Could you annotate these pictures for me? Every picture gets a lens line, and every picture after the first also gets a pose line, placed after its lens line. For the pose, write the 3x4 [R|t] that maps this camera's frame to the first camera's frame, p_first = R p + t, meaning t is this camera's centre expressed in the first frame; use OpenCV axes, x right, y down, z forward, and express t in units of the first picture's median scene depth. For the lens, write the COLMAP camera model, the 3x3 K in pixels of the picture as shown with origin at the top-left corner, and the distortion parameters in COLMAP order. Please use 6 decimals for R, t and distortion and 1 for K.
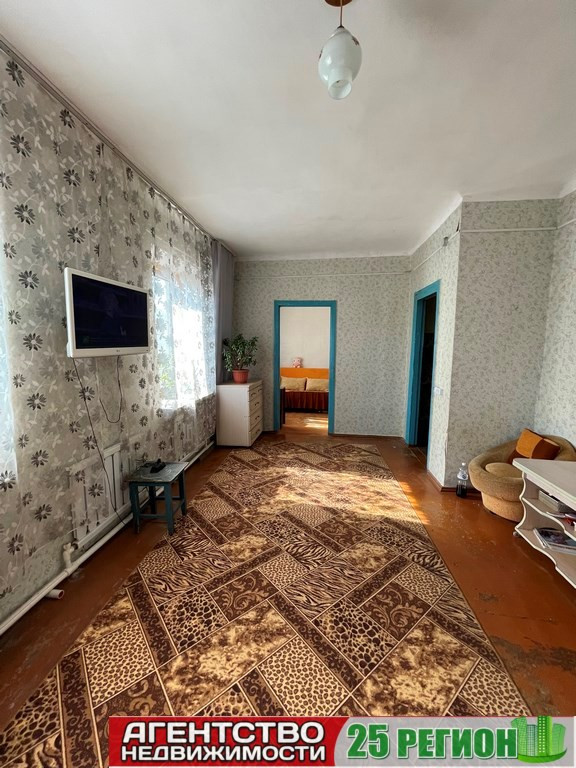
lens RADIAL K [[308.0, 0, 284.7], [0, 308.0, 380.5], [0, 0, 1]] dist [-0.006598, 0.000813]
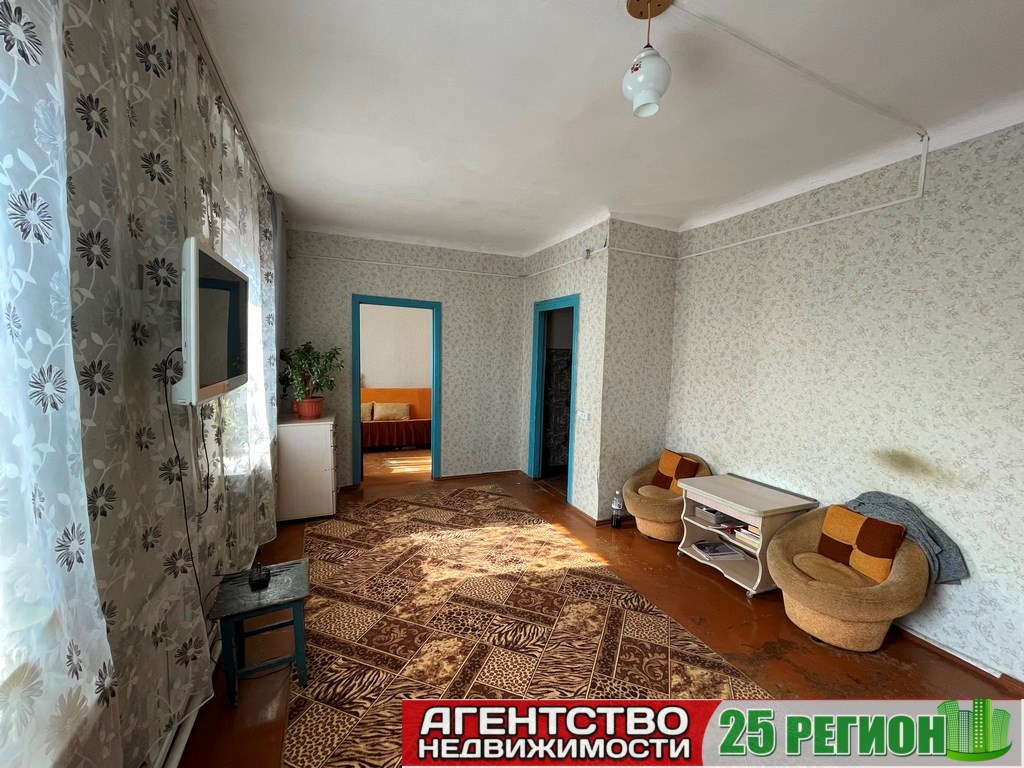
lens RADIAL K [[410.6, 0, 508.5], [0, 410.6, 385.8], [0, 0, 1]] dist [-0.006598, 0.000813]
pose [[0.860816, -0.022101, 0.508436, -0.354649], [0.036020, 0.999197, -0.017552, -0.047330], [-0.507639, 0.033423, 0.860921, 0.074186]]
